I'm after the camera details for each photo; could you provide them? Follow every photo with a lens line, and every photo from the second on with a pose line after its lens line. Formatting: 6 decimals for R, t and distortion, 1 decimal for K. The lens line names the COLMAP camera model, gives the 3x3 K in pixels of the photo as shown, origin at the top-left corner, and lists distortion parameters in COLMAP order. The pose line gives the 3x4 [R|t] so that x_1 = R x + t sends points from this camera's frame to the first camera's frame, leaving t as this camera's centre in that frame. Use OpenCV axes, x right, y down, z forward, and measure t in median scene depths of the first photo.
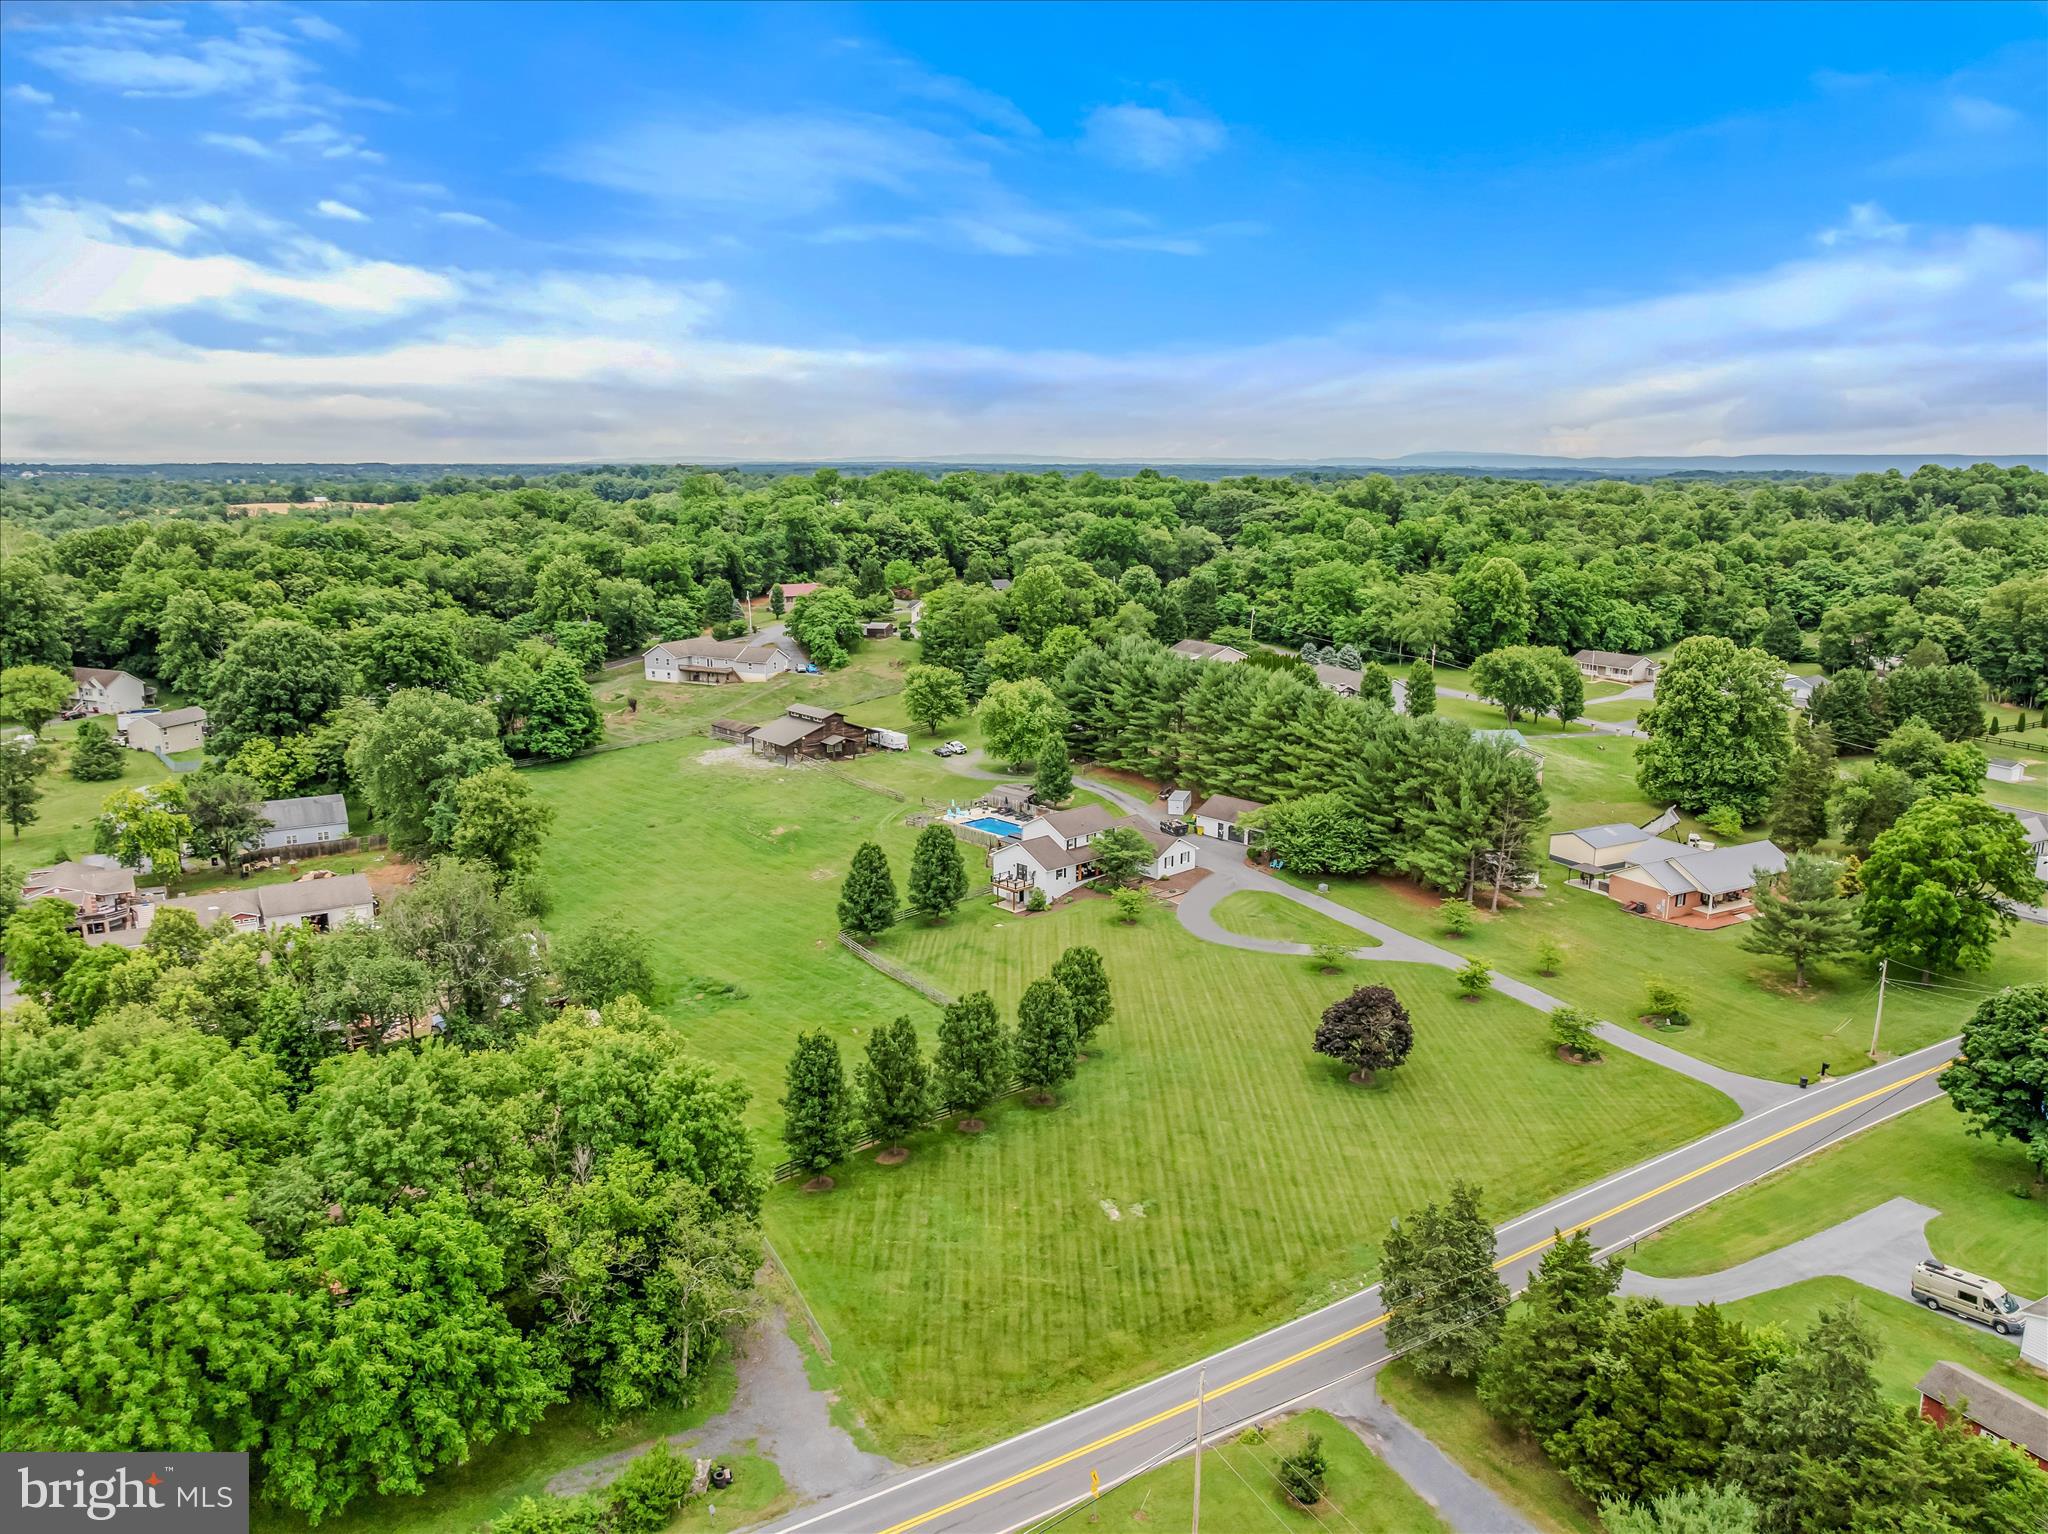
lens RADIAL K [[1438.7, 0, 1029.3], [0, 1438.7, 767.1], [0, 0, 1]] dist [-0.005021, -0.038487]
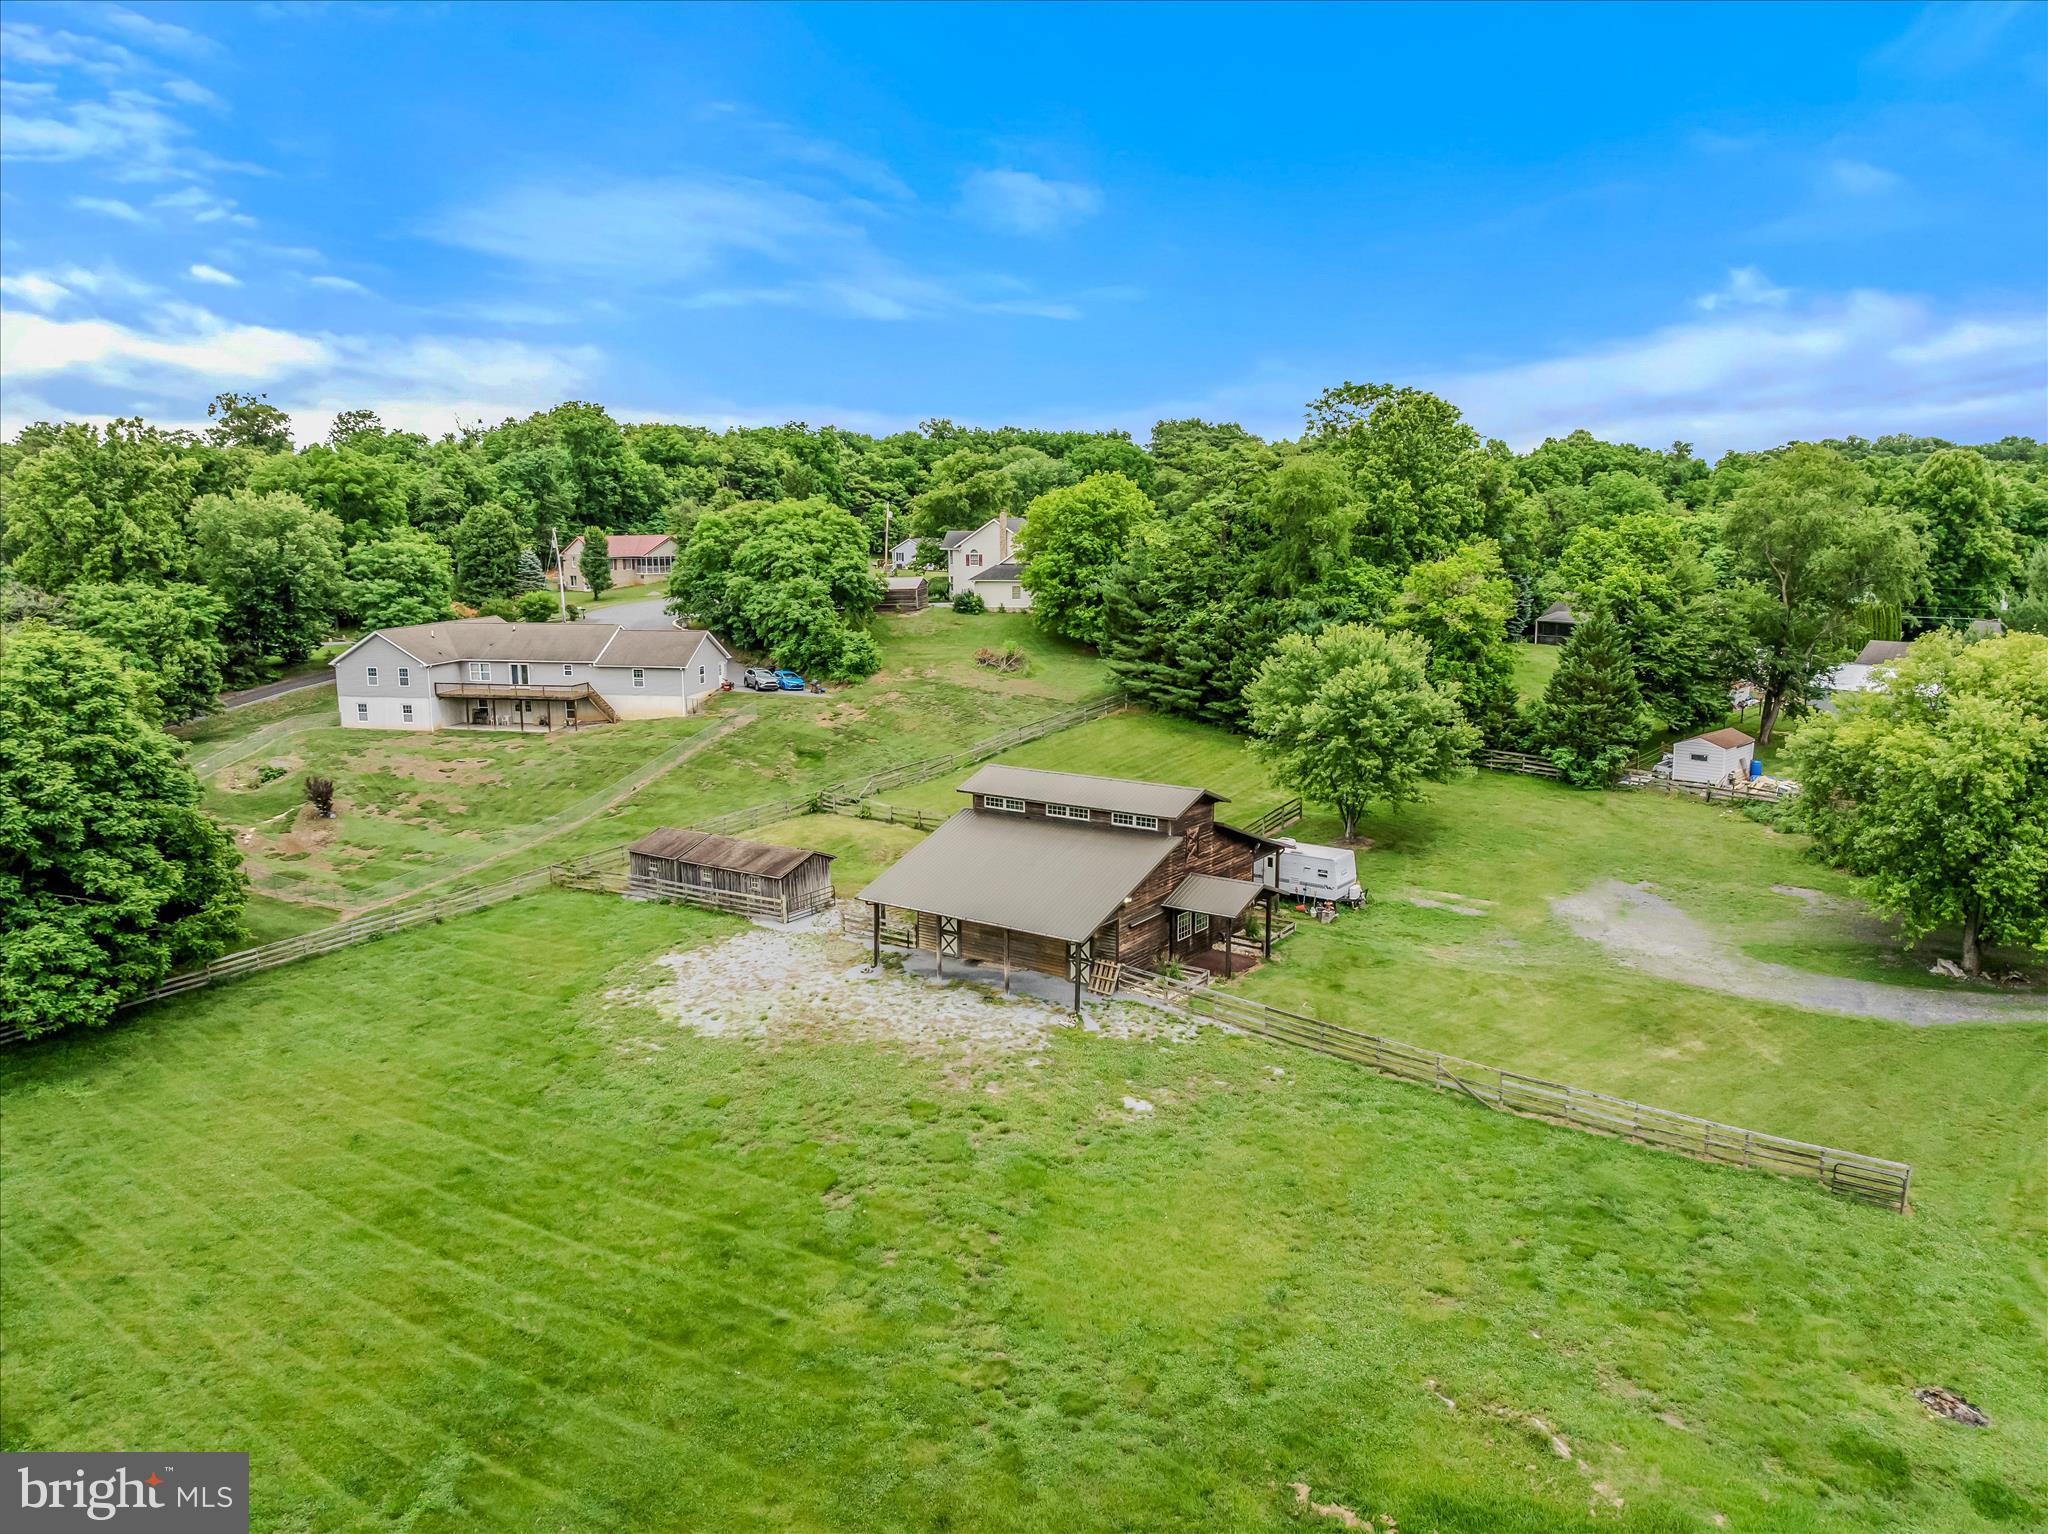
lens RADIAL K [[1441.9, 0, 1034.4], [0, 1441.9, 767.1], [0, 0, 1]] dist [-0.052706, 0.024834]
pose [[0.968564, -0.050514, 0.243582, -0.249182], [0.058833, 0.997903, -0.026996, -0.040362], [-0.241707, 0.040479, 0.969505, 0.810815]]
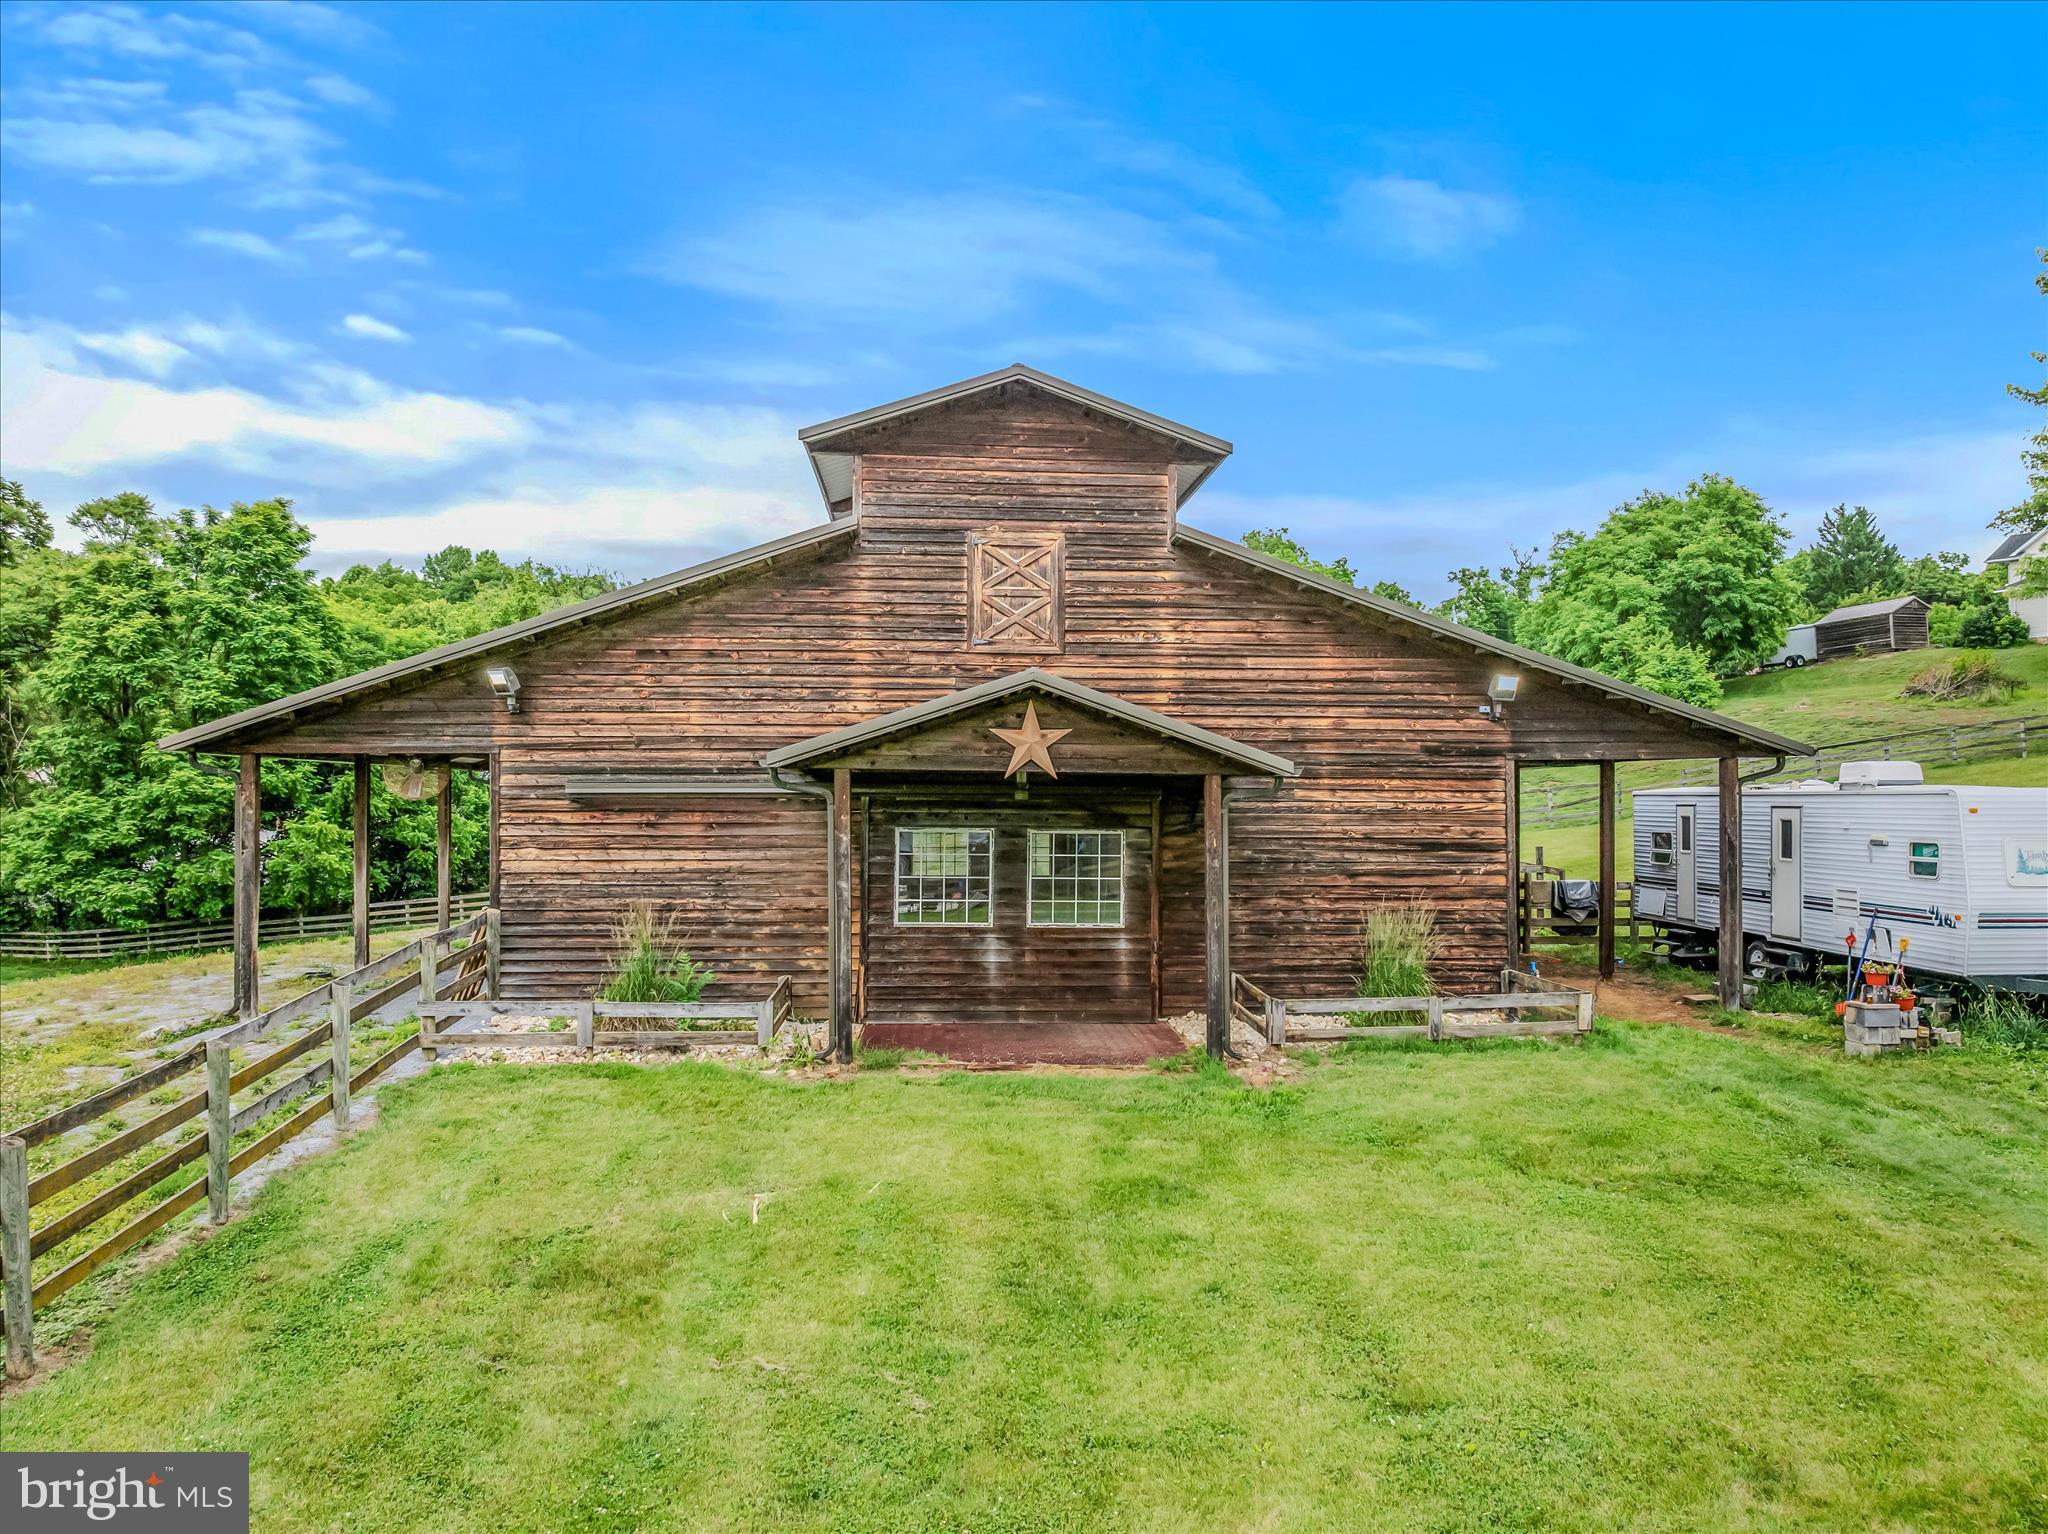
lens RADIAL K [[1471.6, 0, 1042.8], [0, 1471.6, 777.7], [0, 0, 1]] dist [-0.029705, -0.004183]
pose [[0.804622, -0.011650, -0.593672, -0.098470], [-0.120590, 0.975767, -0.182586, -0.005646], [0.581413, 0.218504, 0.783719, 1.026208]]
